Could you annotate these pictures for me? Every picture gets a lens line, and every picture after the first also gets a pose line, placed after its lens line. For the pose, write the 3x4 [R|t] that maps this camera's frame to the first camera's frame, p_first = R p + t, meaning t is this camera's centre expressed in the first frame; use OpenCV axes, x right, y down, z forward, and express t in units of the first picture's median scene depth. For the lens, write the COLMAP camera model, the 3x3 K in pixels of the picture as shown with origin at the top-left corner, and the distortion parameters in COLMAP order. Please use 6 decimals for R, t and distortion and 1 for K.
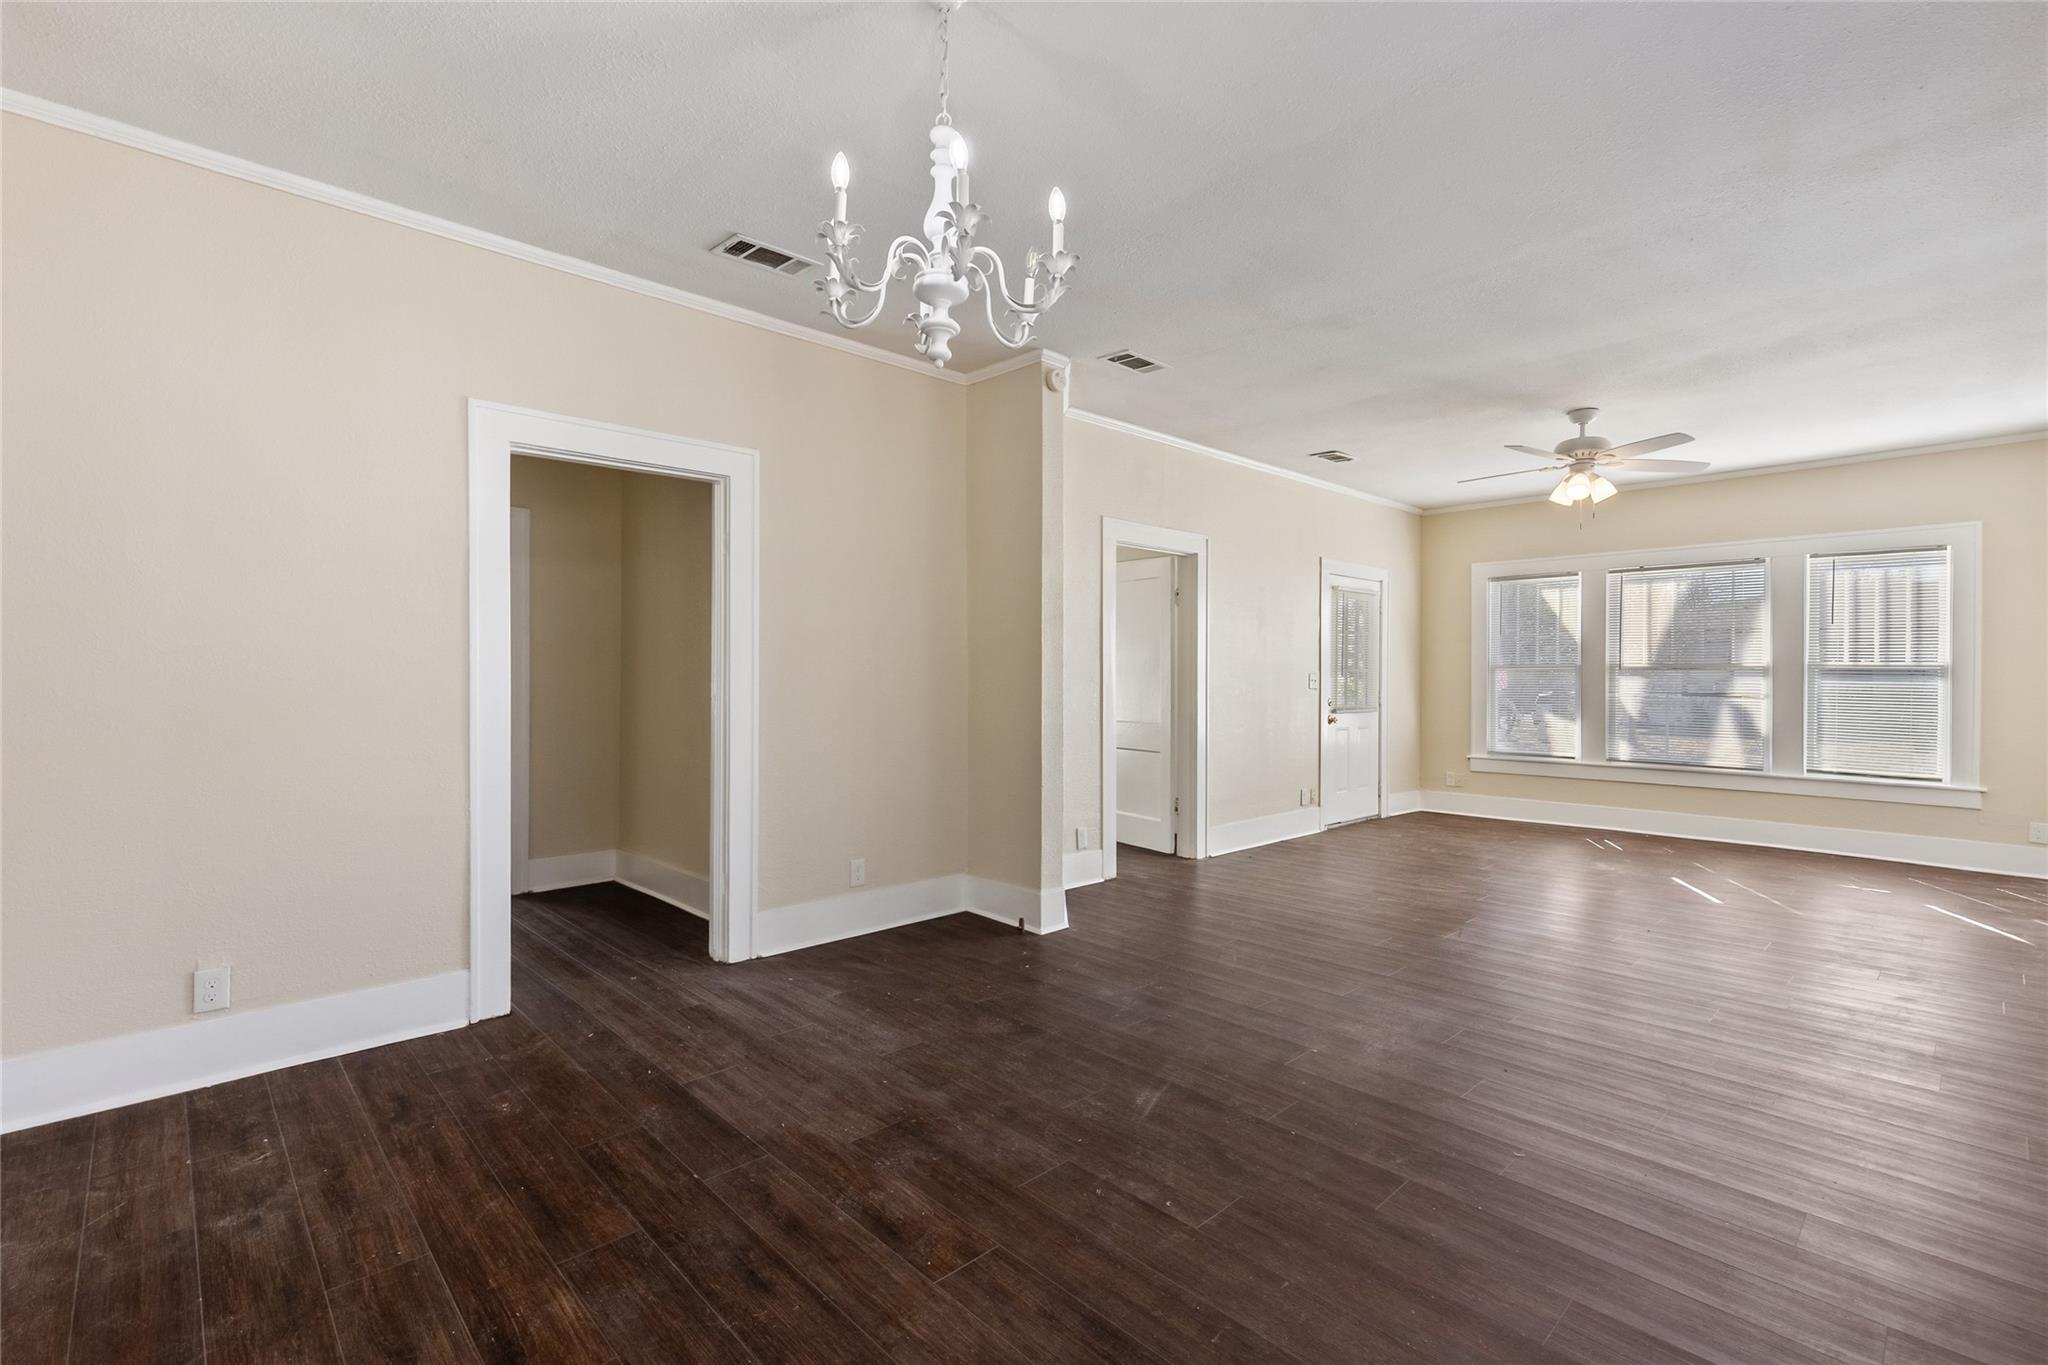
lens RADIAL K [[912.3, 0, 1028.2], [0, 912.3, 676.6], [0, 0, 1]] dist [0.012833, -0.000394]
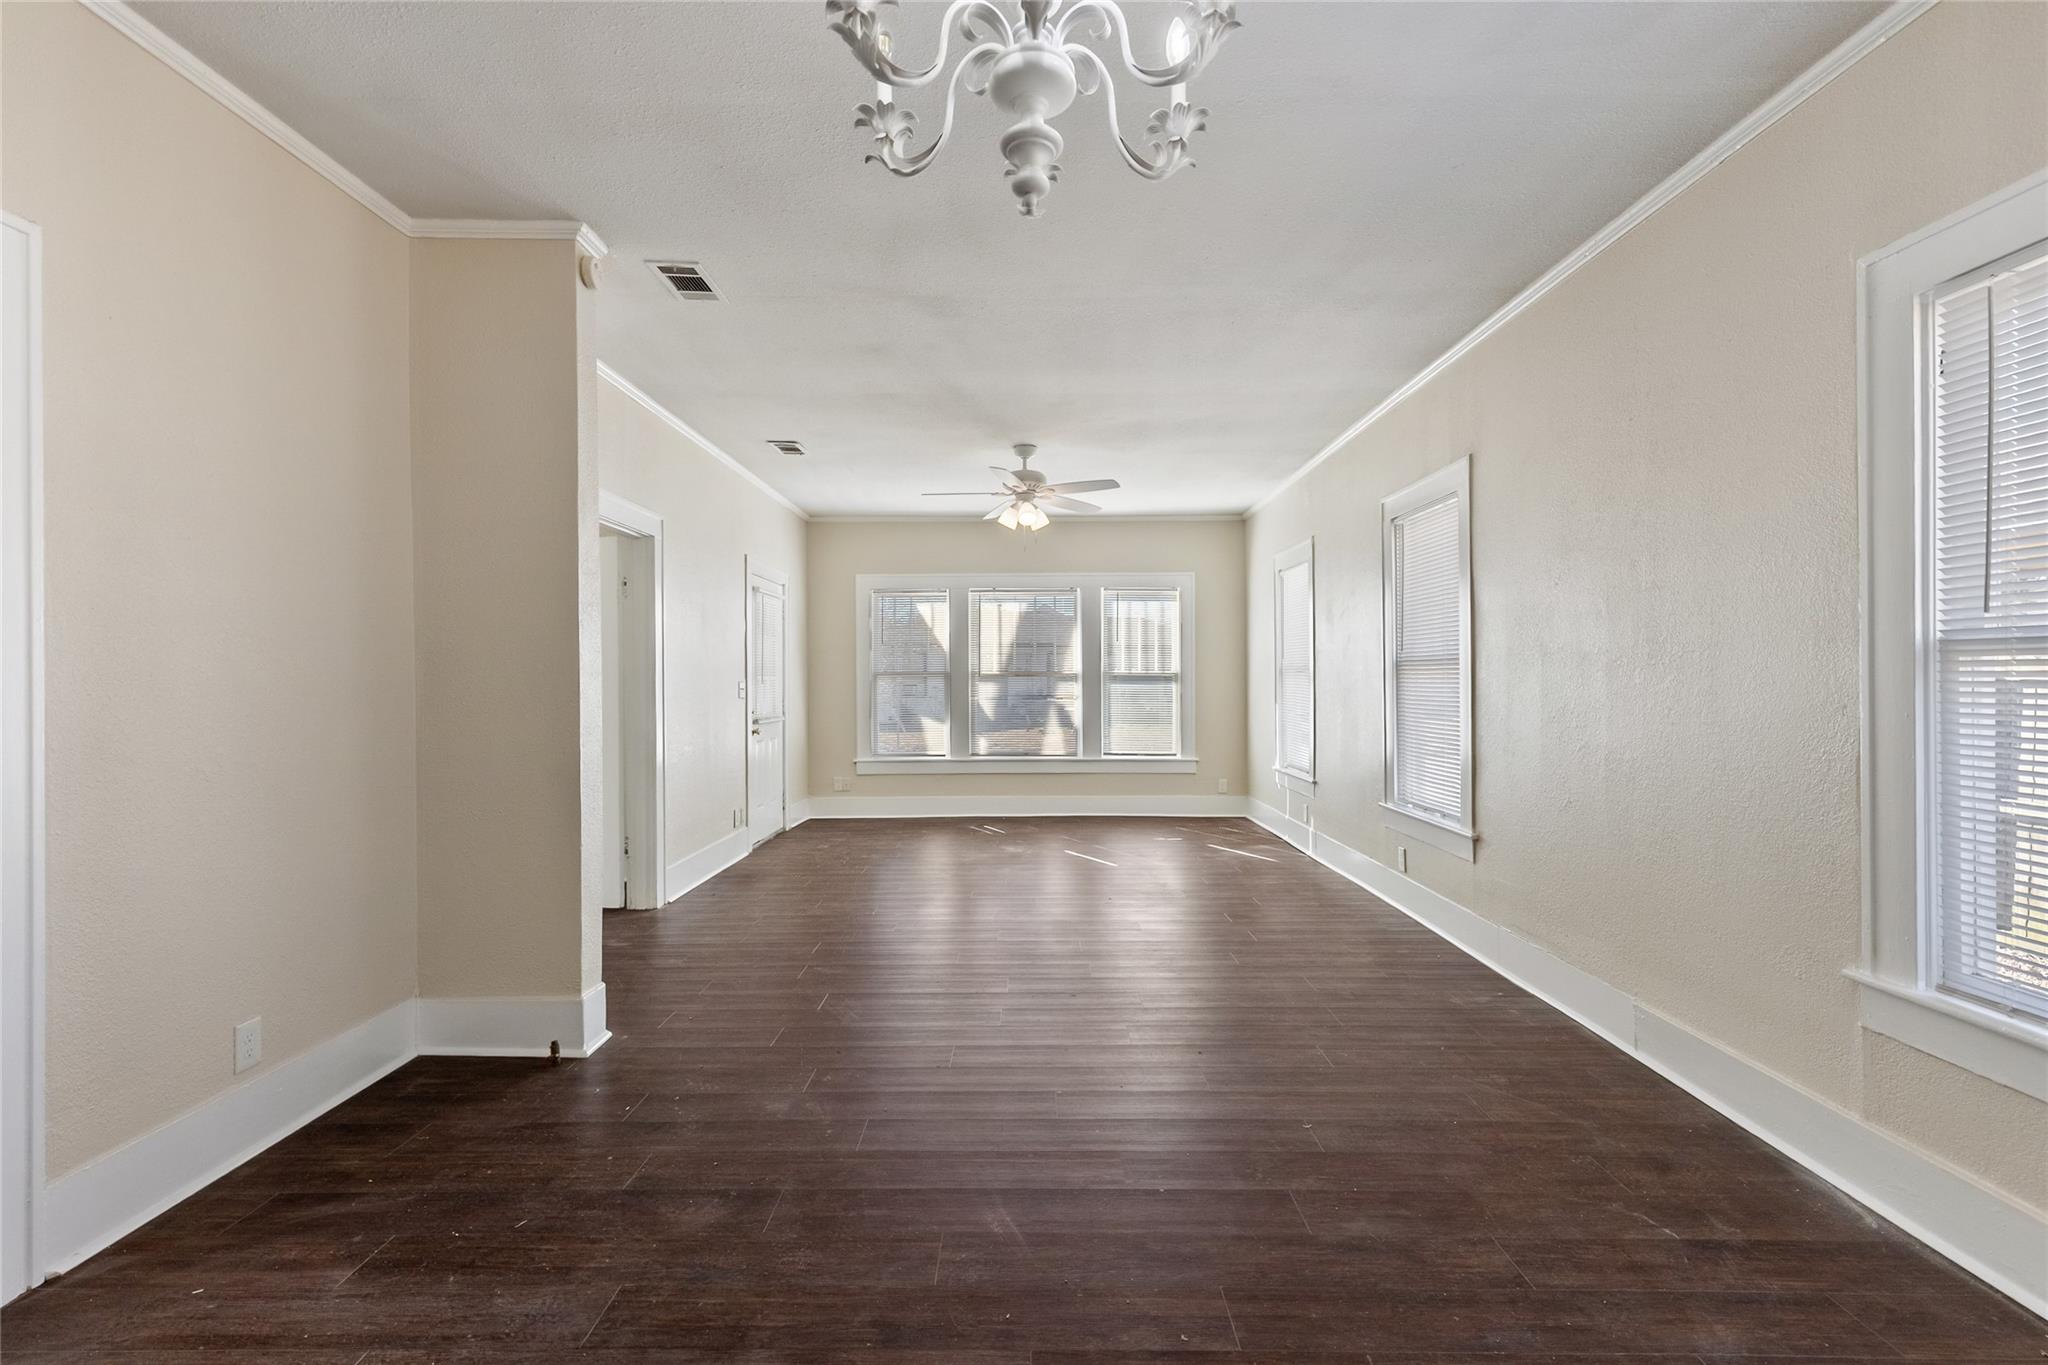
lens RADIAL K [[929.0, 0, 1021.7], [0, 929.0, 676.2], [0, 0, 1]] dist [0.007645, -0.001315]
pose [[0.693364, -0.002036, 0.720585, -0.175874], [0.007386, 0.999964, -0.004281, -0.002574], [-0.720550, 0.008290, 0.693353, 0.171376]]
